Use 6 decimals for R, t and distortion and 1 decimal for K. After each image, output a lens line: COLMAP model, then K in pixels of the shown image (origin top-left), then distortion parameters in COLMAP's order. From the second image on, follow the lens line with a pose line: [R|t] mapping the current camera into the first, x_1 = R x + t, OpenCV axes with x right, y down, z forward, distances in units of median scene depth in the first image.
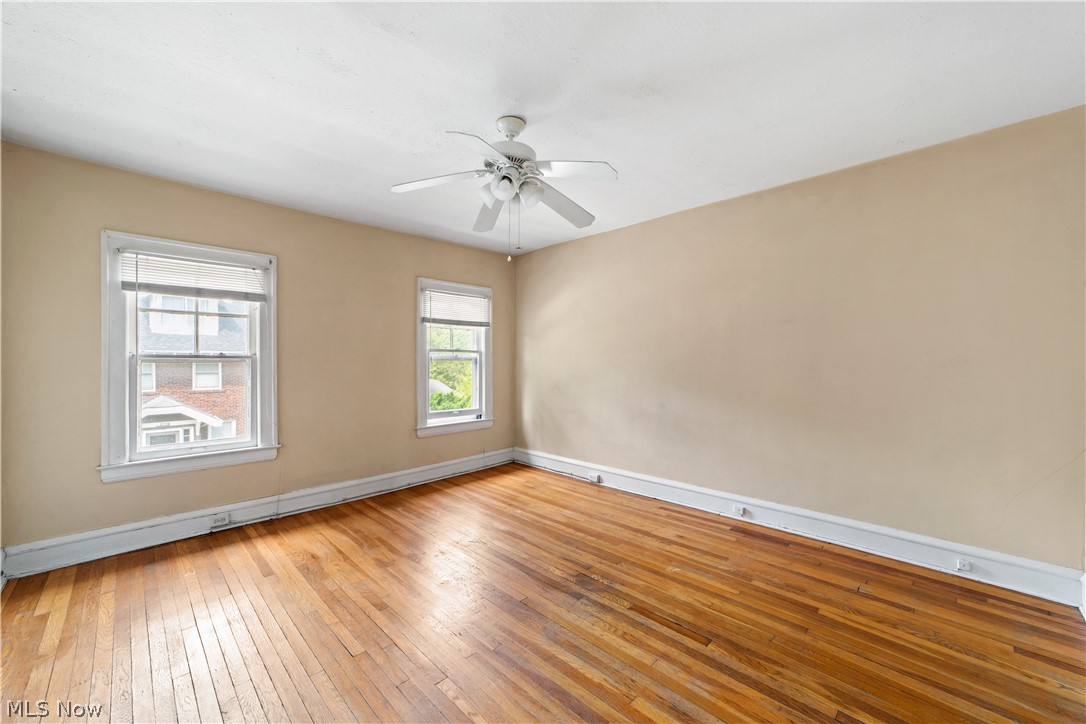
lens RADIAL K [[455.0, 0, 548.2], [0, 455.0, 358.5], [0, 0, 1]] dist [0.000351, -0.000054]
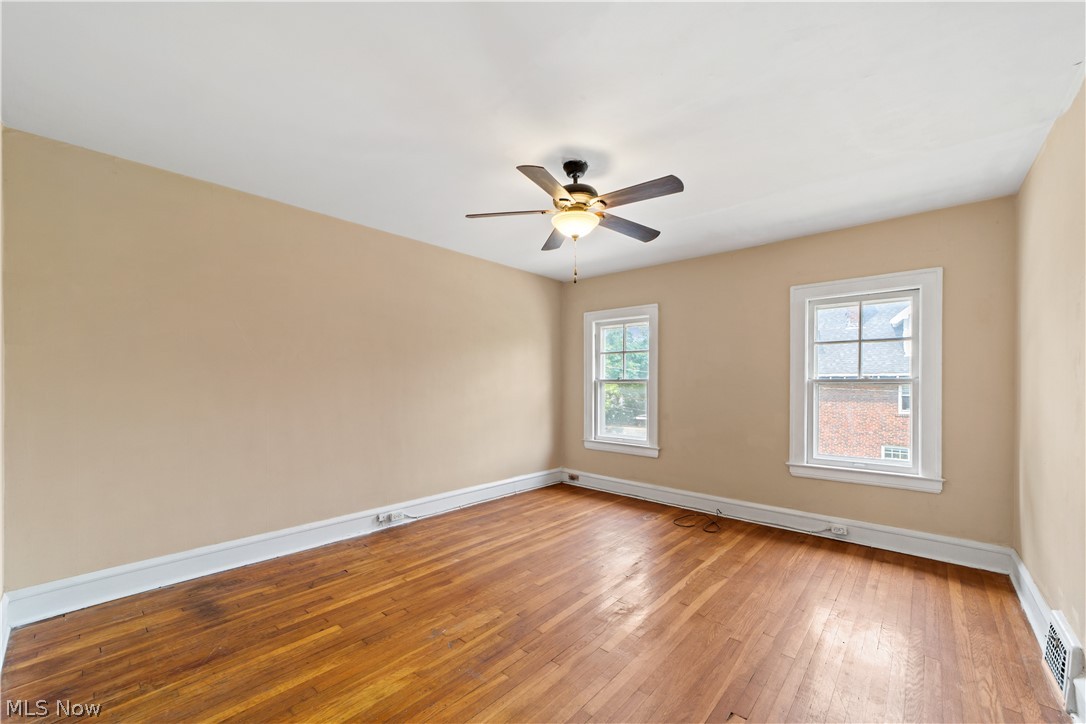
lens RADIAL K [[410.8, 0, 545.7], [0, 410.8, 379.0], [0, 0, 1]] dist [-0.001220, -0.000121]
pose [[0.073070, -0.002684, -0.997323, 0.174498], [-0.004334, 0.999986, -0.003009, -0.000566], [0.997317, 0.004542, 0.073057, 0.185360]]
